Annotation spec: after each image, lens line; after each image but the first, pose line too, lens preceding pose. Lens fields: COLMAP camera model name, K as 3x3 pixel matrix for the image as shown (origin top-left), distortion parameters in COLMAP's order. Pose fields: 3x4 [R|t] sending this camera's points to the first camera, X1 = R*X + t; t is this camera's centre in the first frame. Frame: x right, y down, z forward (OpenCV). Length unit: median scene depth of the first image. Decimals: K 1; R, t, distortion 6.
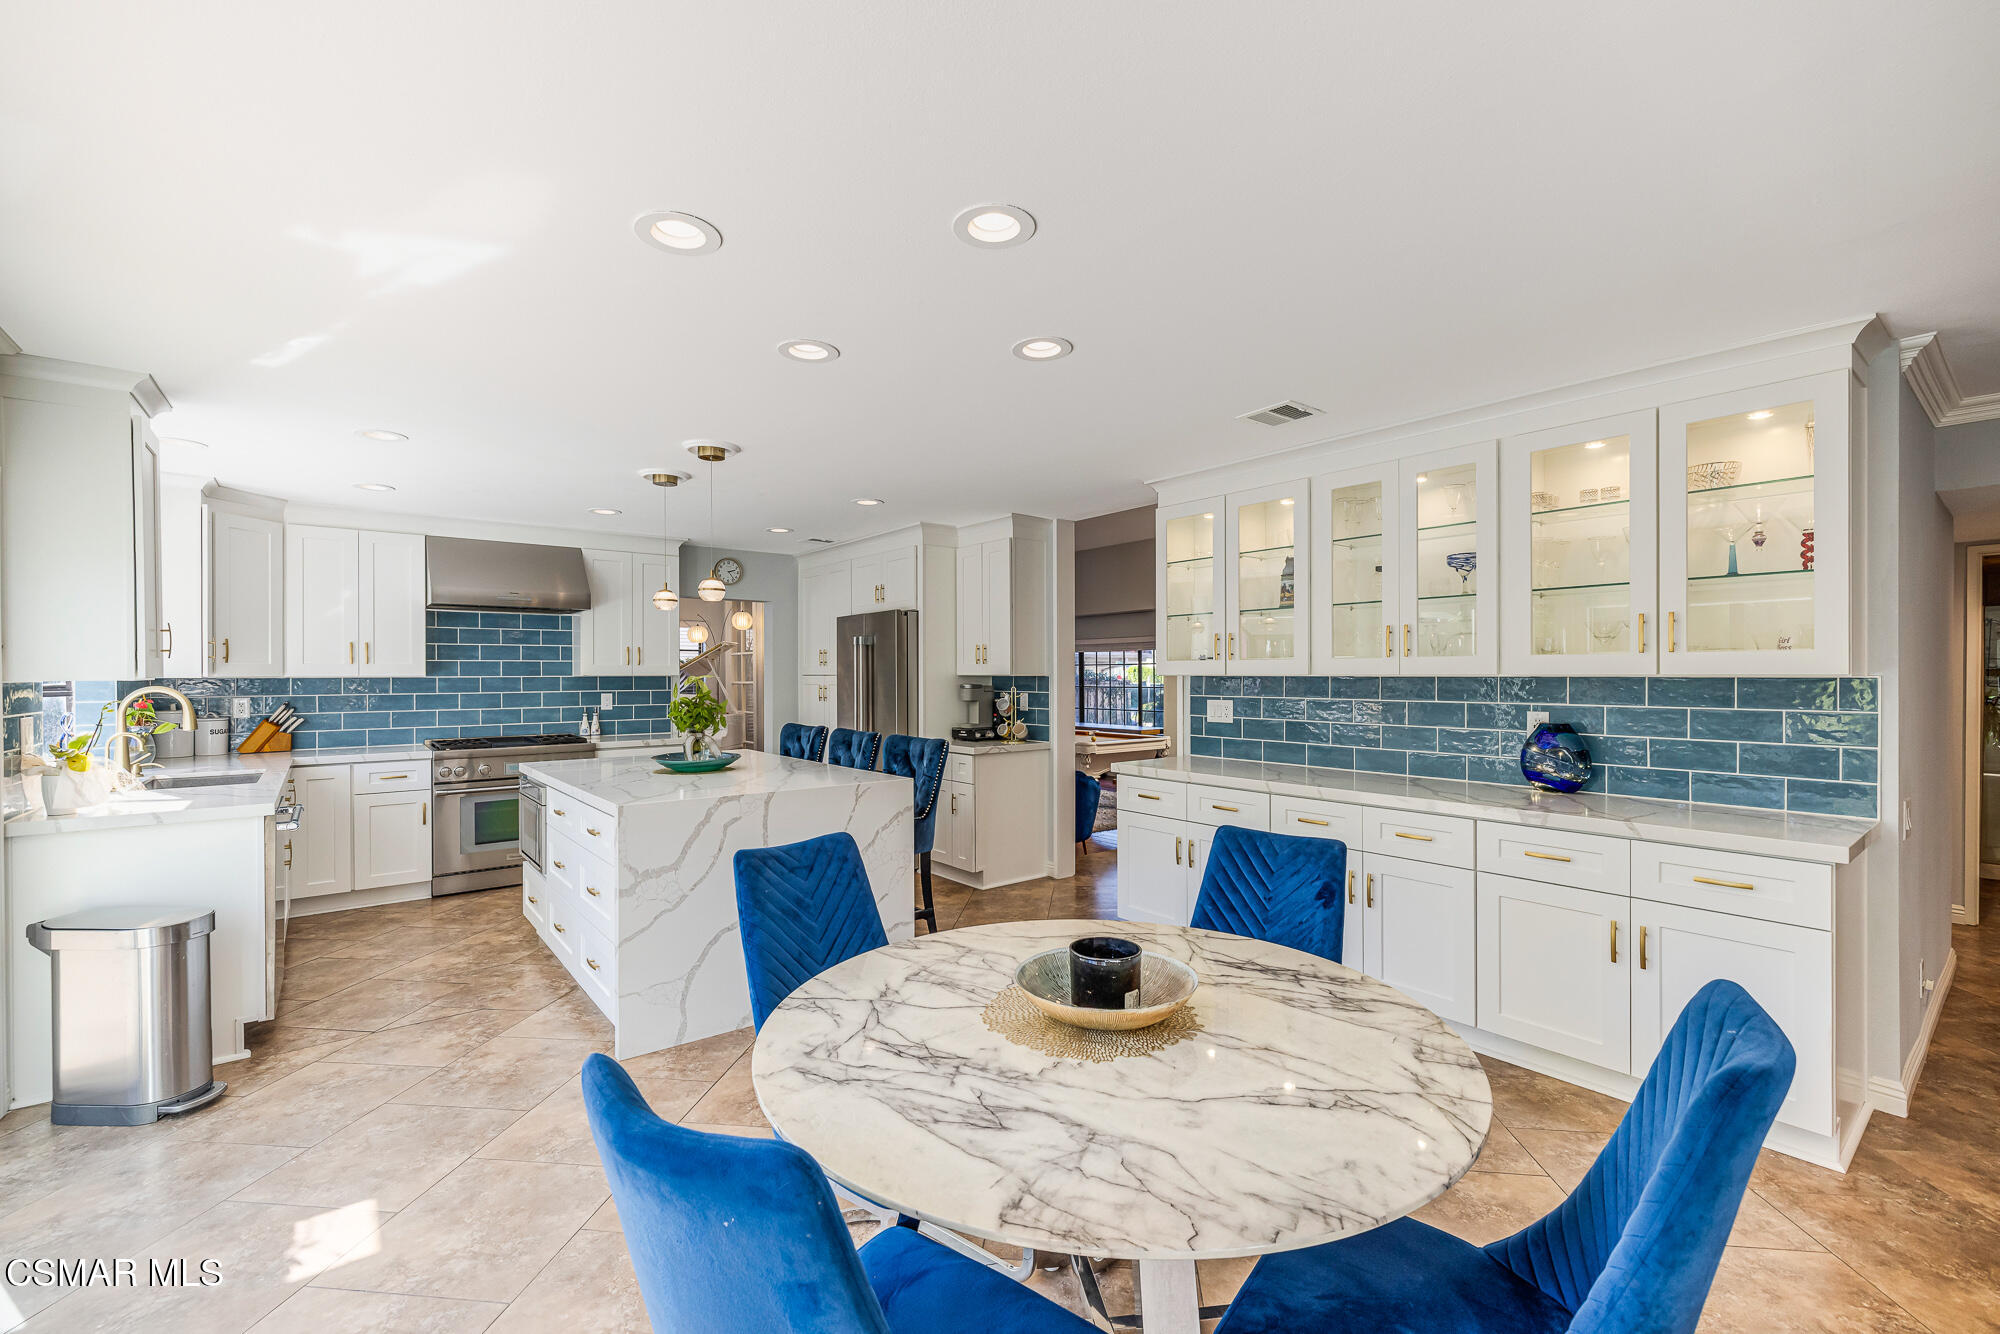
lens RADIAL K [[840.2, 0, 996.1], [0, 840.2, 679.9], [0, 0, 1]] dist [0.001862, 0.000220]
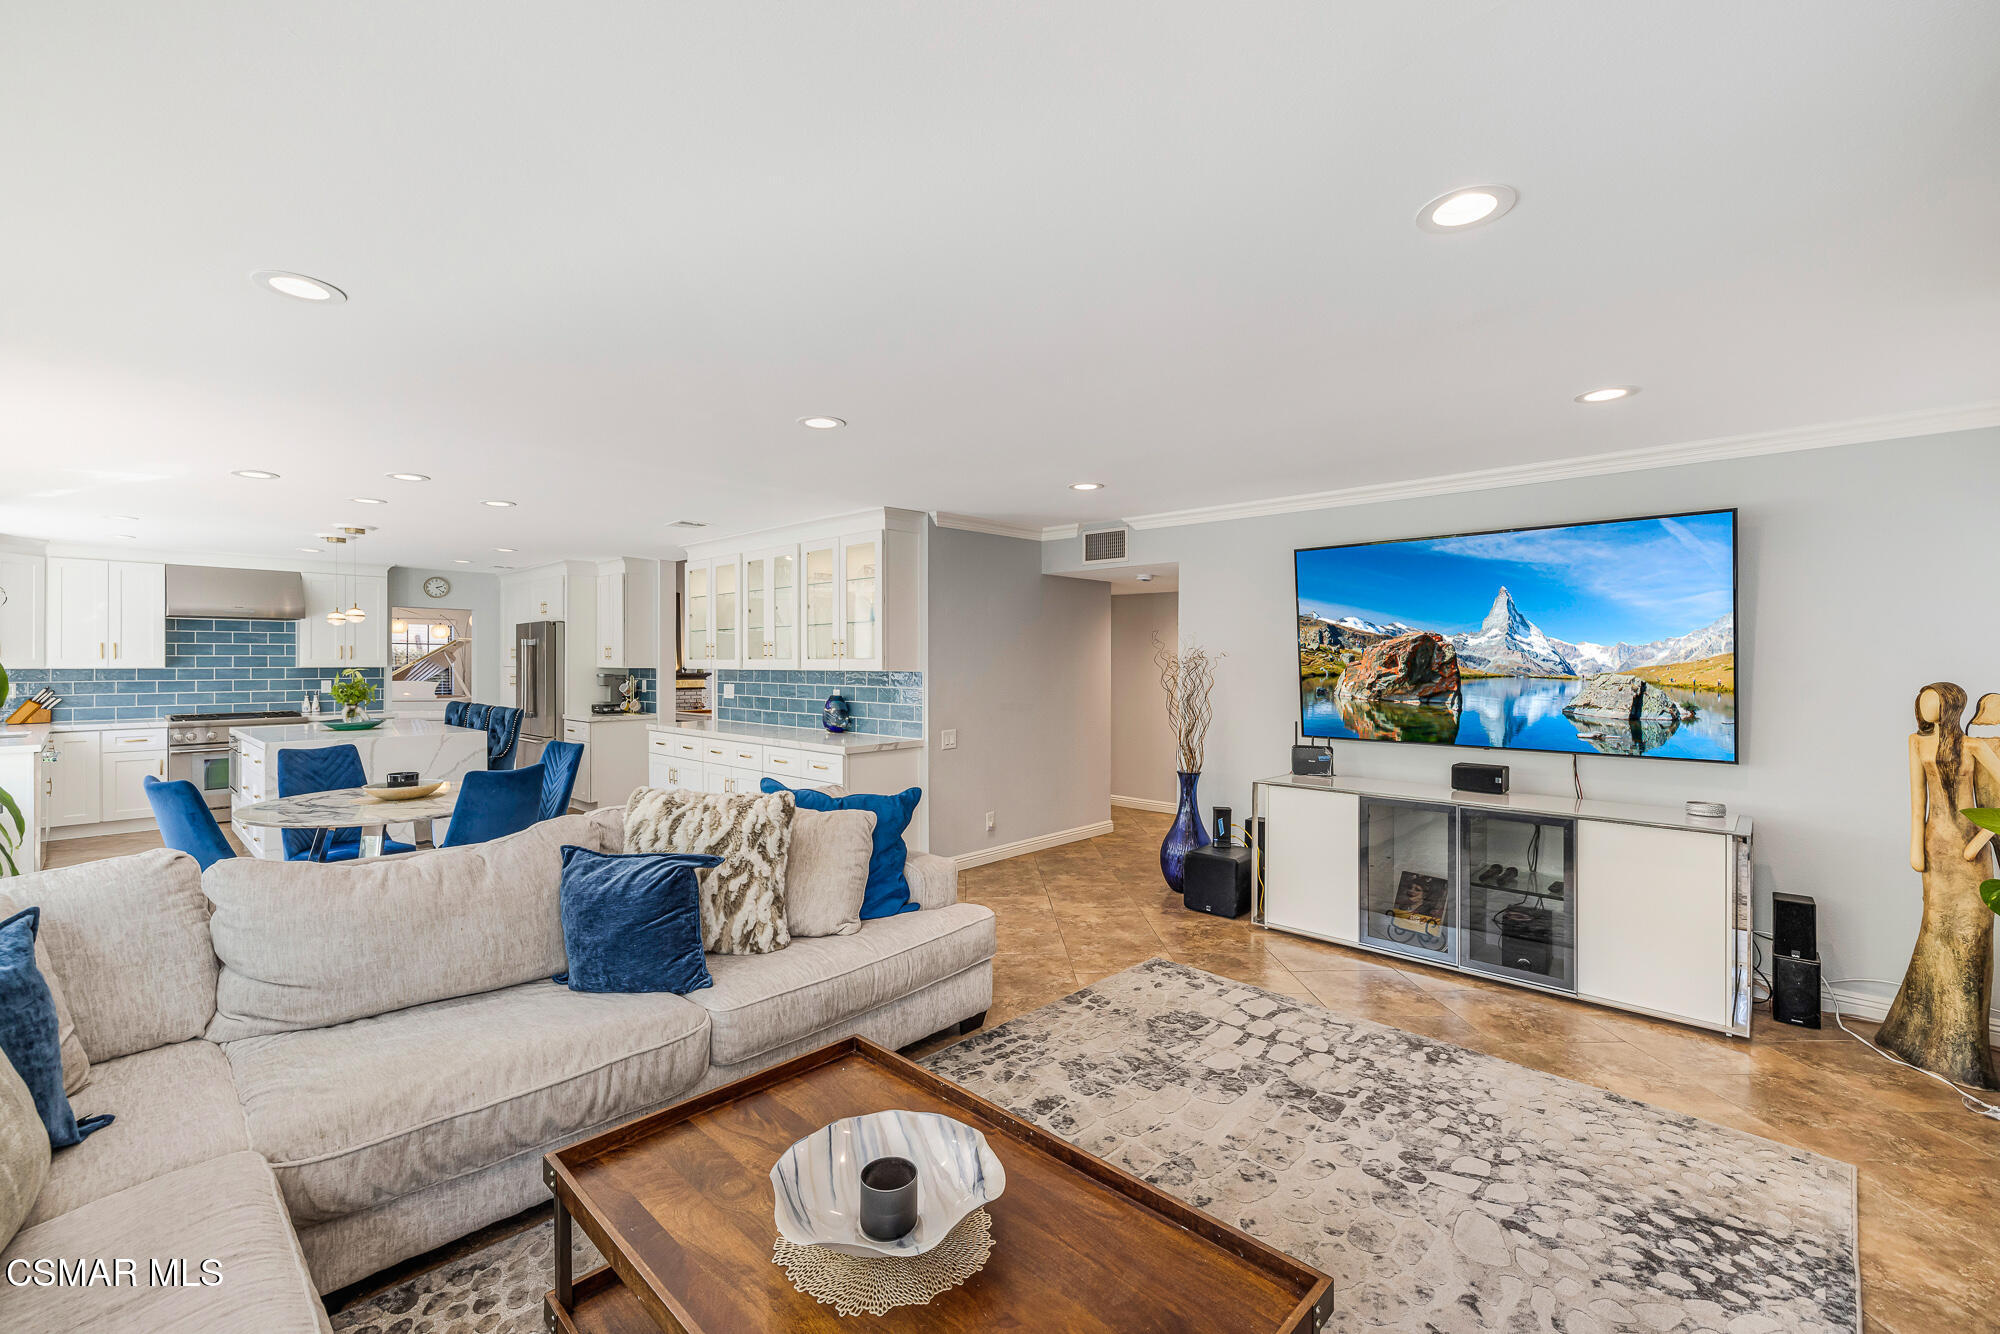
lens RADIAL K [[840.2, 0, 997.6], [0, 840.2, 662.5], [0, 0, 1]] dist [0.001862, 0.000220]
pose [[0.989978, 0.003423, 0.141183, 0.477917], [-0.002323, 0.999966, -0.007954, -0.004992], [-0.141206, 0.007546, 0.989952, -0.556399]]
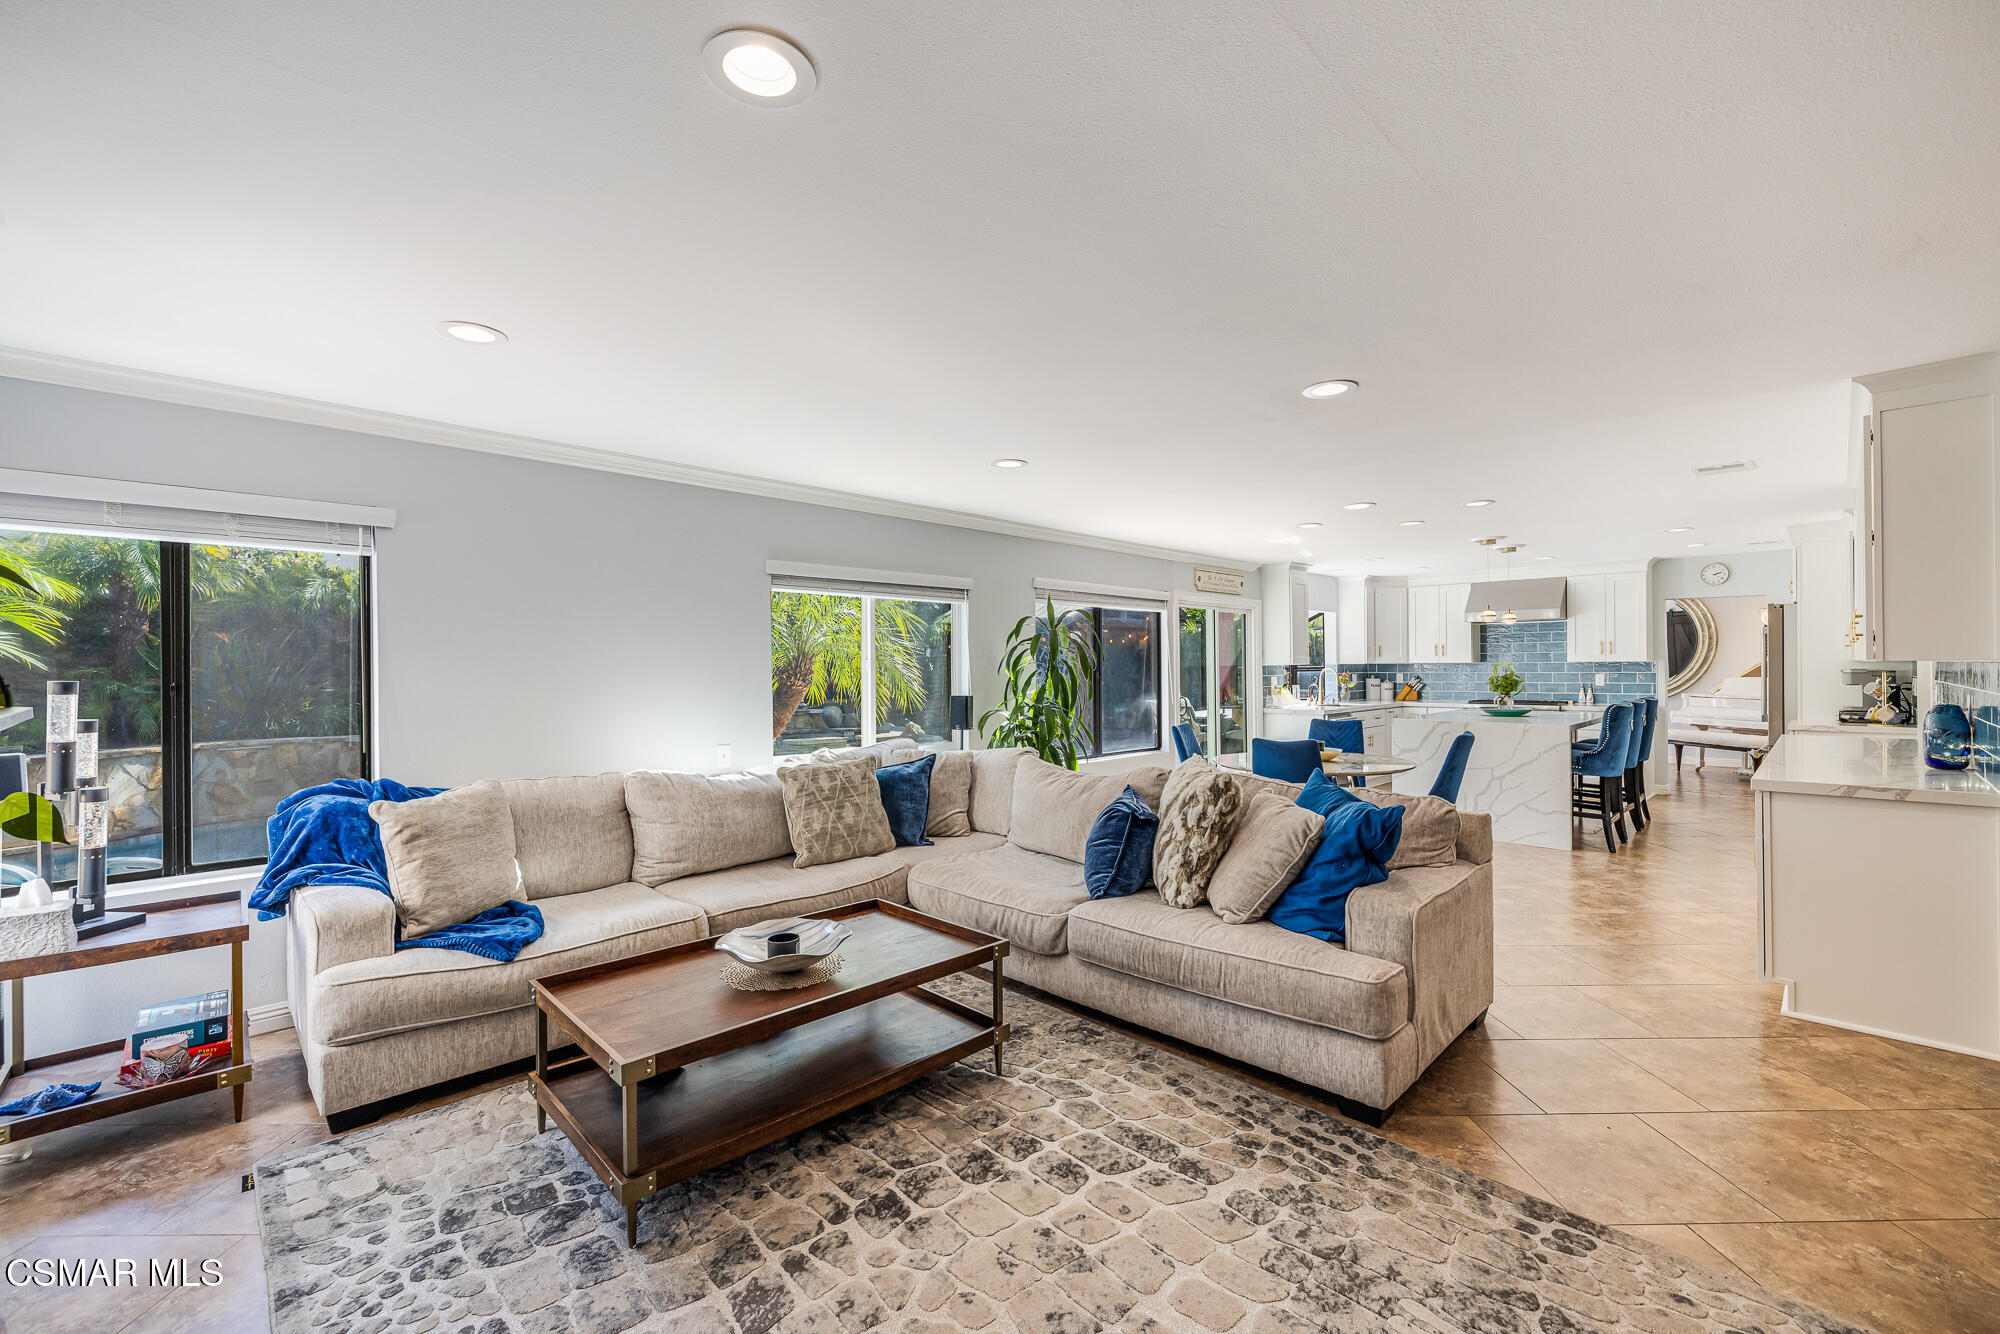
lens RADIAL K [[840.2, 0, 1001.5], [0, 840.2, 662.2], [0, 0, 1]] dist [0.001862, 0.000220]
pose [[0.116278, -0.002490, -0.993214, 0.998838], [-0.000717, 0.999996, -0.002591, 0.000380], [0.993216, 0.001014, 0.116276, -0.200048]]
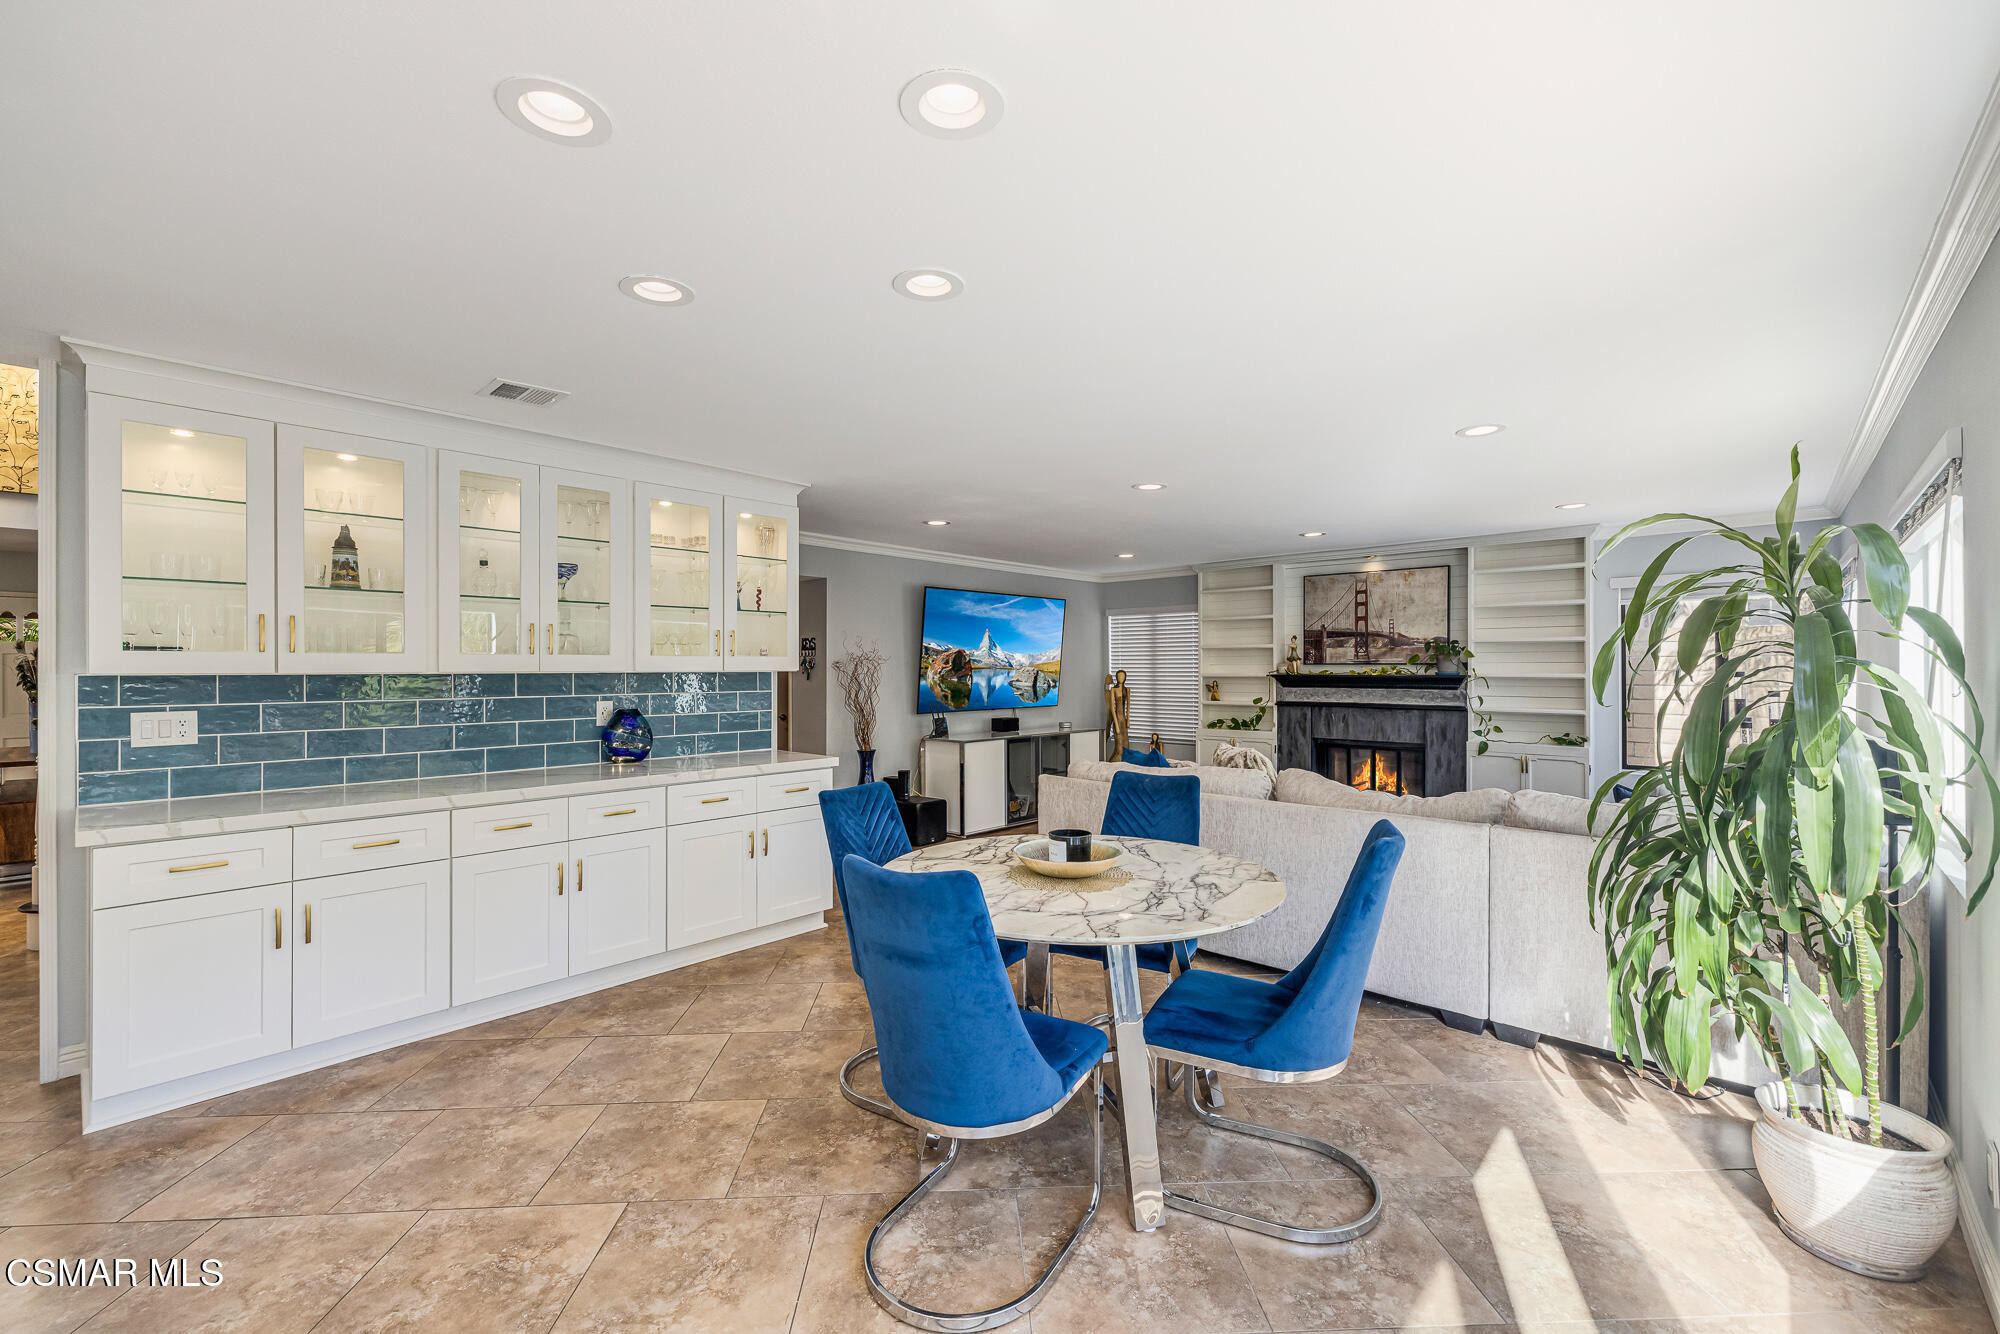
lens RADIAL K [[840.2, 0, 1001.8], [0, 840.2, 668.6], [0, 0, 1]] dist [0.001862, 0.000220]
pose [[-0.162927, 0.001558, 0.986637, -0.432478], [0.010478, 0.999945, 0.000151, -0.002744], [-0.986583, 0.010362, -0.162934, 0.405497]]
